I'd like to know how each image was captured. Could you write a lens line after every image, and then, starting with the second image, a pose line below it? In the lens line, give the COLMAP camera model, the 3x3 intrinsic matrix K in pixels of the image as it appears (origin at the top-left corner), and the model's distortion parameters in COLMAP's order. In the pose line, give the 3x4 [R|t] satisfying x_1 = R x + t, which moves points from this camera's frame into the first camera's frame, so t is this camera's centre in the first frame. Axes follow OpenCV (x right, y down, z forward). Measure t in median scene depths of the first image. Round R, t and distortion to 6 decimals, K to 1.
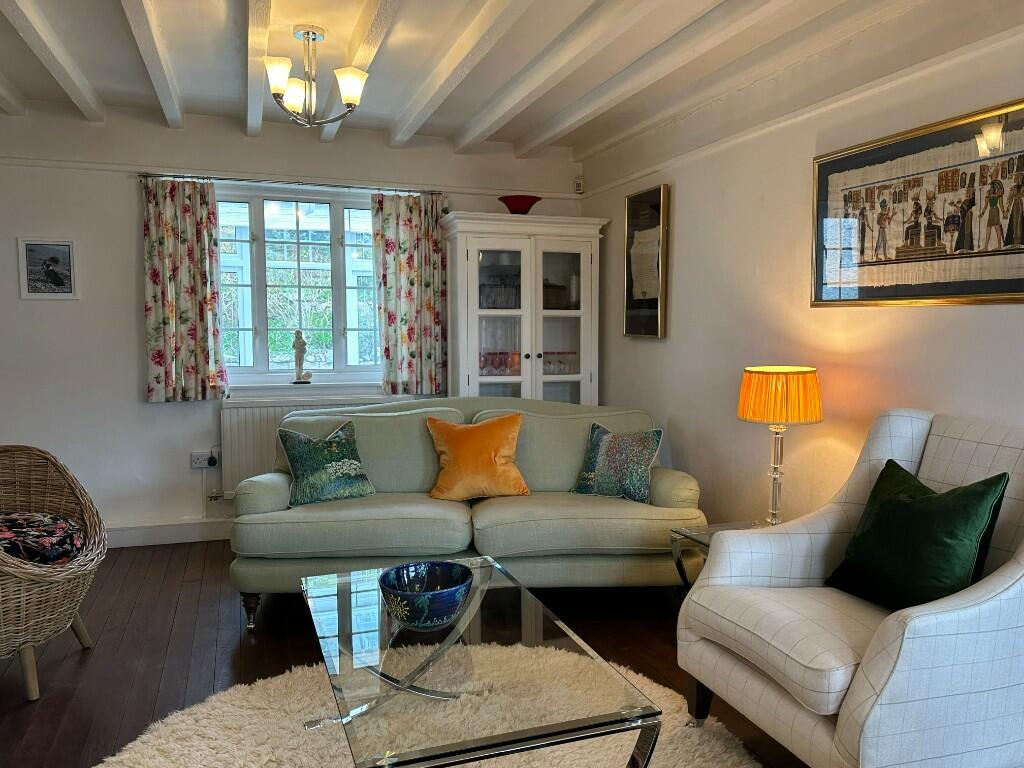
lens RADIAL K [[779.5, 0, 512.0], [0, 779.5, 384.0], [0, 0, 1]] dist [0.114679, -0.164650]
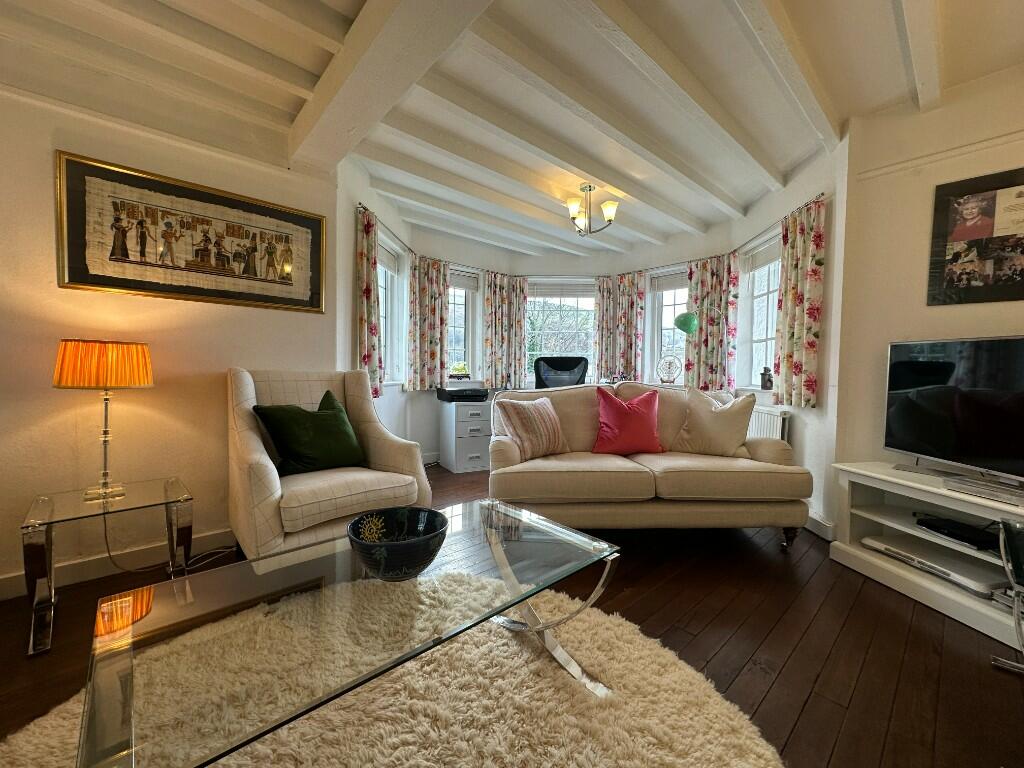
lens RADIAL K [[409.8, 0, 512.0], [0, 409.8, 384.0], [0, 0, 1]] dist [-0.001908, -0.000031]
pose [[-0.389194, -0.039848, 0.920294, -0.291406], [0.056742, 0.996130, 0.067128, 0.024121], [-0.919407, 0.078345, -0.385426, 0.500839]]
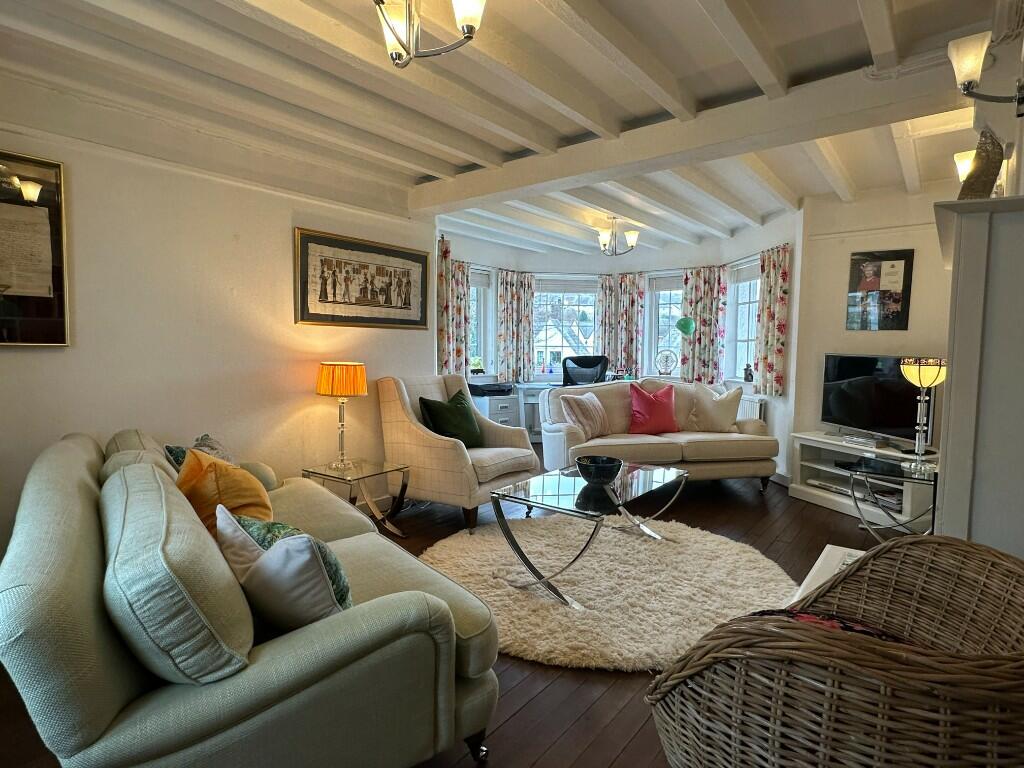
lens RADIAL K [[556.7, 0, 512.0], [0, 556.7, 384.0], [0, 0, 1]] dist [0.003316, 0.000078]
pose [[-0.539620, -0.063346, 0.839522, -0.577038], [0.056192, 0.992232, 0.110987, -0.059711], [-0.840031, 0.107065, -0.531869, 0.939957]]
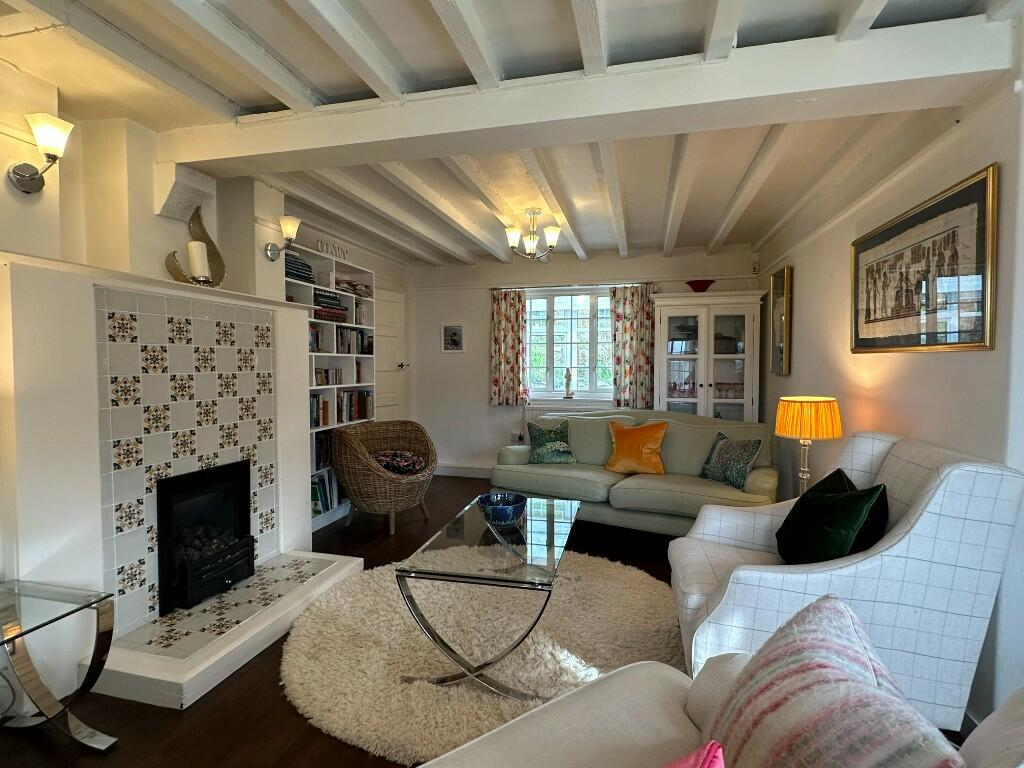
lens RADIAL K [[500.9, 0, 512.0], [0, 500.9, 384.0], [0, 0, 1]] dist [-0.002002, -0.000206]
pose [[0.837521, 0.020920, -0.546004, 0.273639], [-0.038527, 0.999041, -0.020819, -0.004968], [0.545045, 0.038472, 0.837524, -0.005235]]
